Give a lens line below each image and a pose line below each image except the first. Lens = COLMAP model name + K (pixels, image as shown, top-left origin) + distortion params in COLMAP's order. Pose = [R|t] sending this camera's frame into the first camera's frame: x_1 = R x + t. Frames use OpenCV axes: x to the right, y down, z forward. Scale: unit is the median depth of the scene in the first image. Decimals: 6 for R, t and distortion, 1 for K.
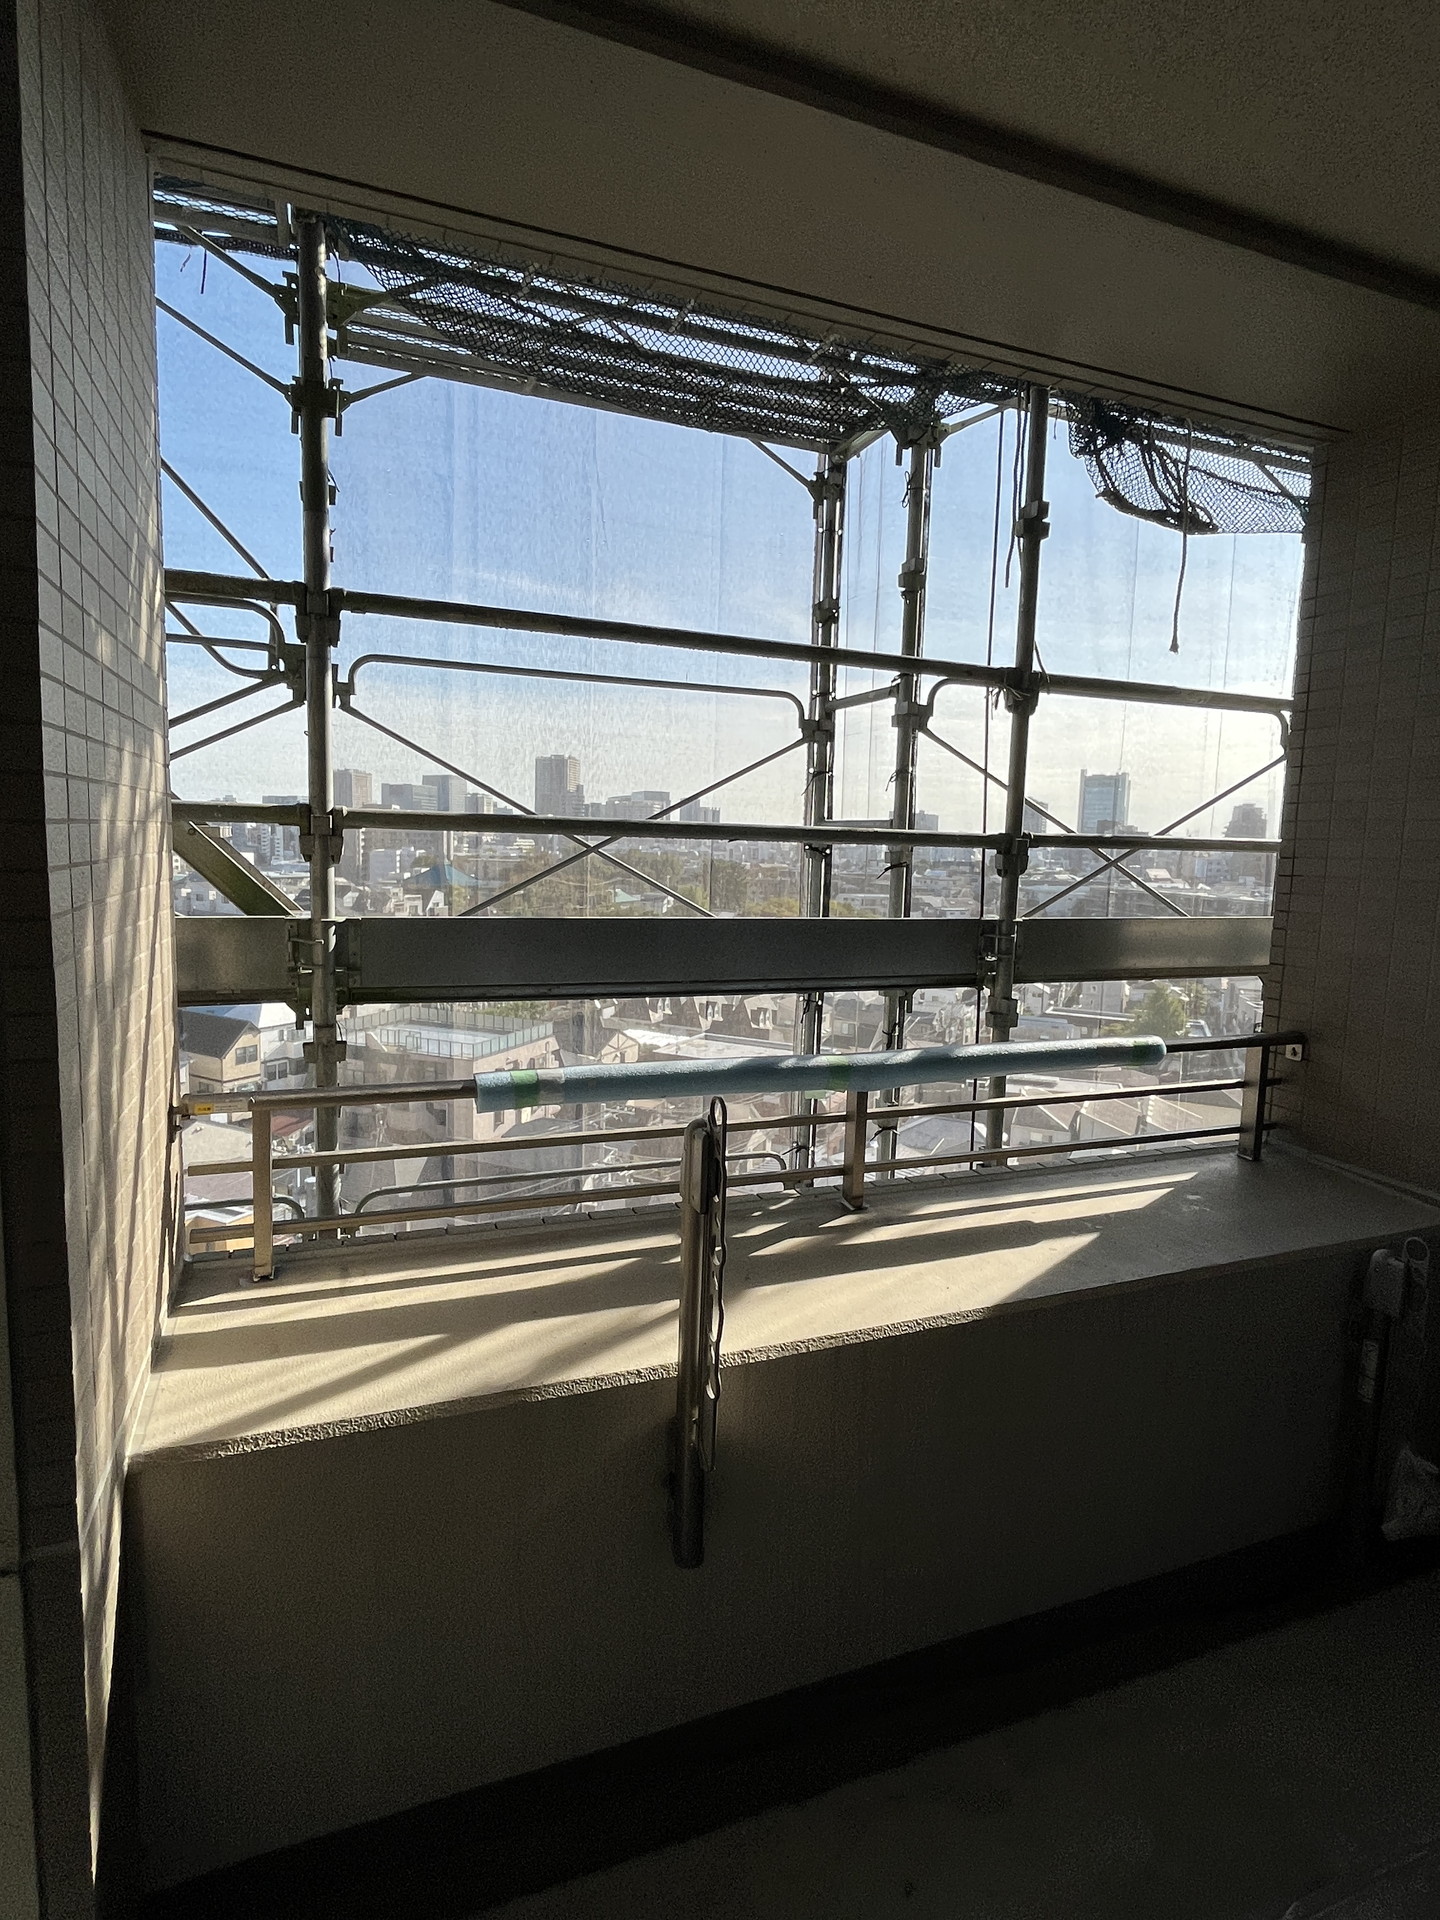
lens RADIAL K [[997.3, 0, 724.9], [0, 997.3, 954.6], [0, 0, 1]] dist [-0.006420, 0.001536]
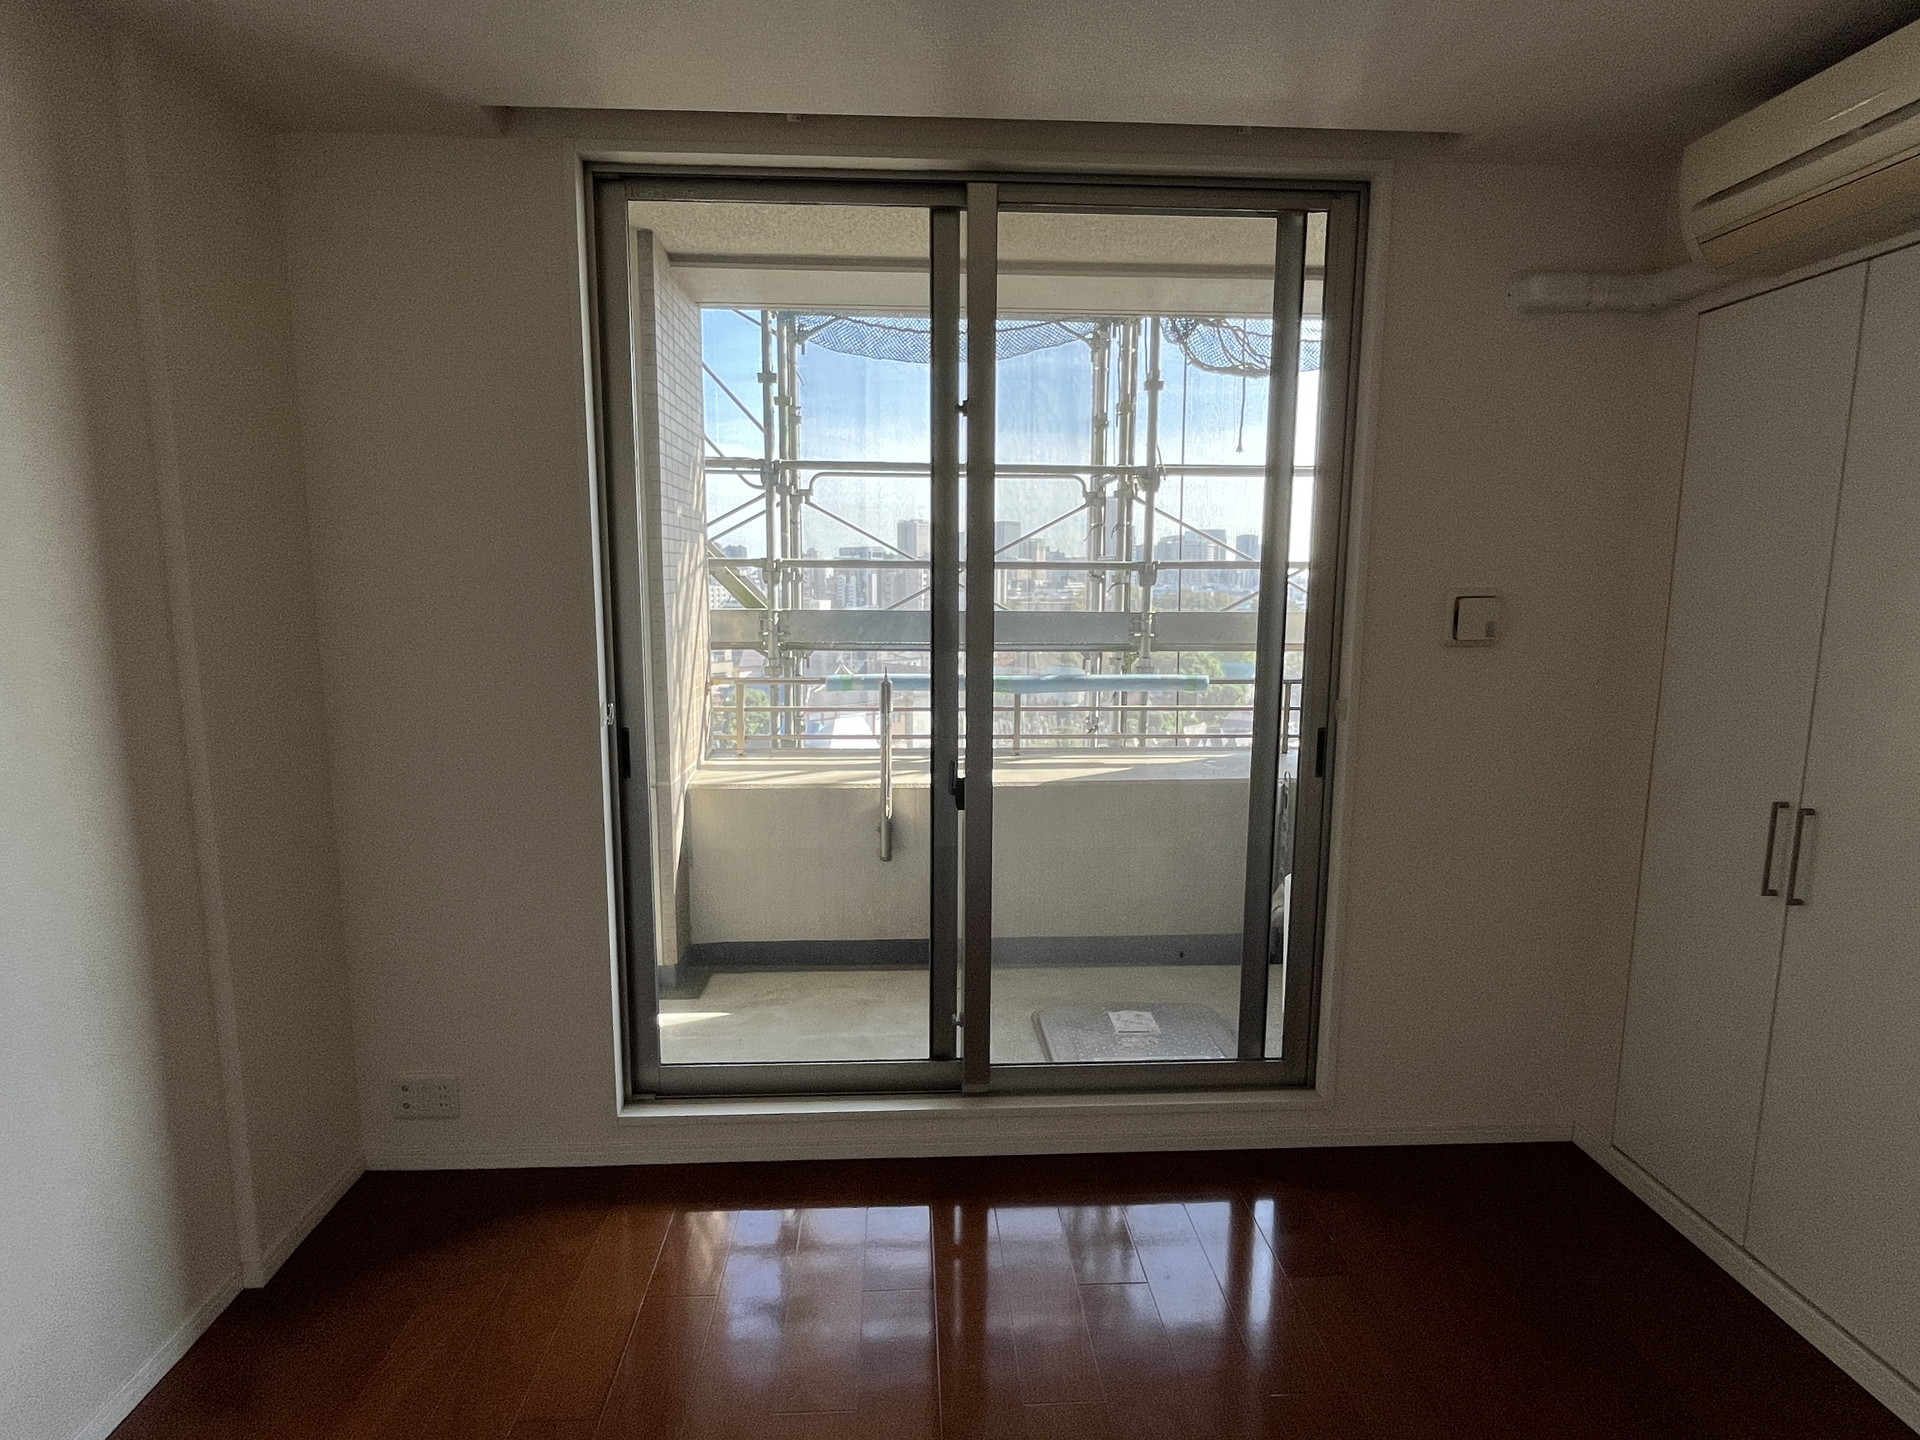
lens RADIAL K [[997.3, 0, 954.7], [0, 997.3, 718.4], [0, 0, 1]] dist [-0.006420, 0.001536]
pose [[0.949786, 0.017838, -0.312392, 0.526680], [-0.010896, 0.999654, 0.023953, 0.114414], [0.312711, -0.019346, 0.949651, -0.759469]]
